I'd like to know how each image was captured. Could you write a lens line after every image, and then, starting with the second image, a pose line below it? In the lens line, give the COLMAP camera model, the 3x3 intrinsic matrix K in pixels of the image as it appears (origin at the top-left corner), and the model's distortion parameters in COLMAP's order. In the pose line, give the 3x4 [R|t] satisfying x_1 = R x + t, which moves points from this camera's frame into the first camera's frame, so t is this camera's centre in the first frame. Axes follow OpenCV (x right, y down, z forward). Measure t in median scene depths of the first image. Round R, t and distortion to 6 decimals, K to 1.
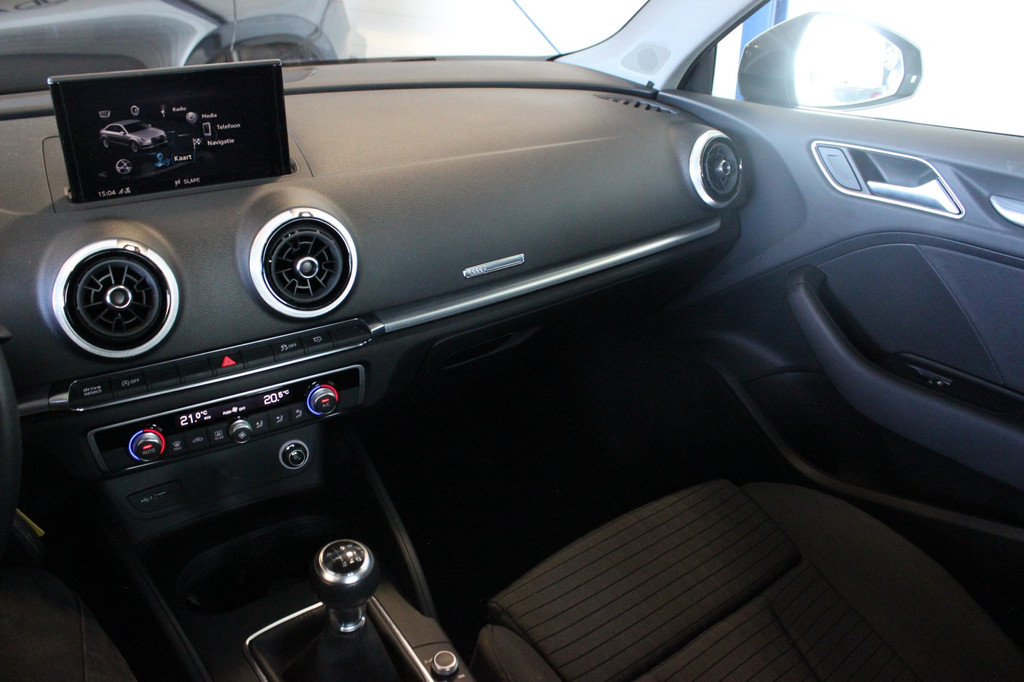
lens RADIAL K [[839.9, 0, 512.0], [0, 839.9, 341.0], [0, 0, 1]] dist [-0.170087, 0.141154]
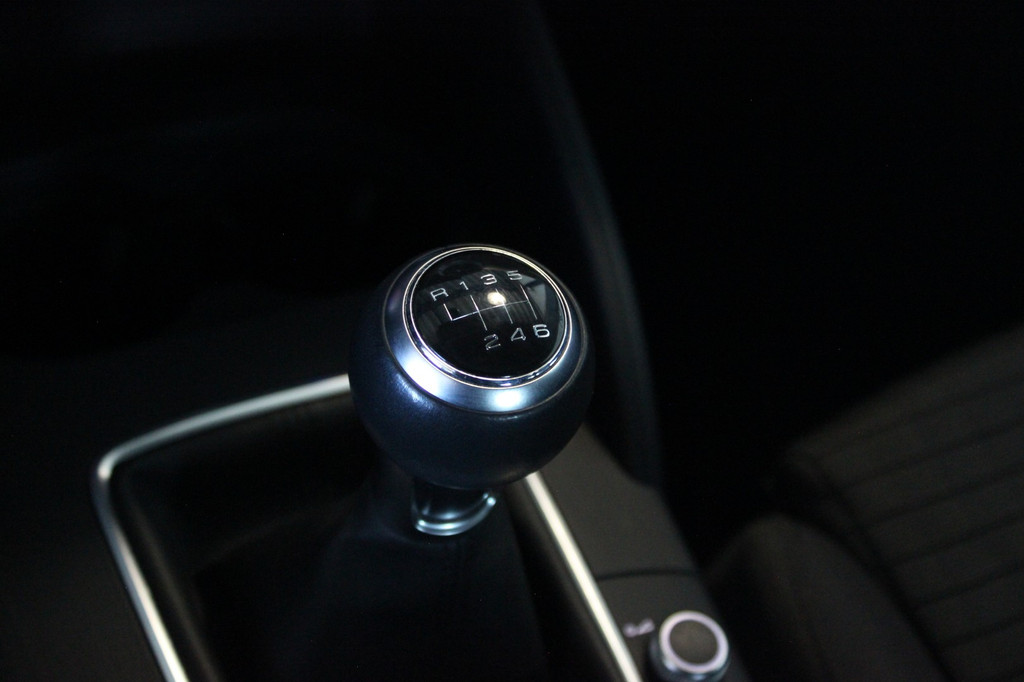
lens RADIAL K [[1568.6, 0, 512.0], [0, 1568.6, 341.0], [0, 0, 1]] dist [-0.029153, -0.024022]
pose [[0.977709, 0.207337, -0.033115, -0.141986], [-0.184494, 0.923642, 0.335929, 0.072891], [0.100237, -0.322331, 0.941305, 0.400292]]
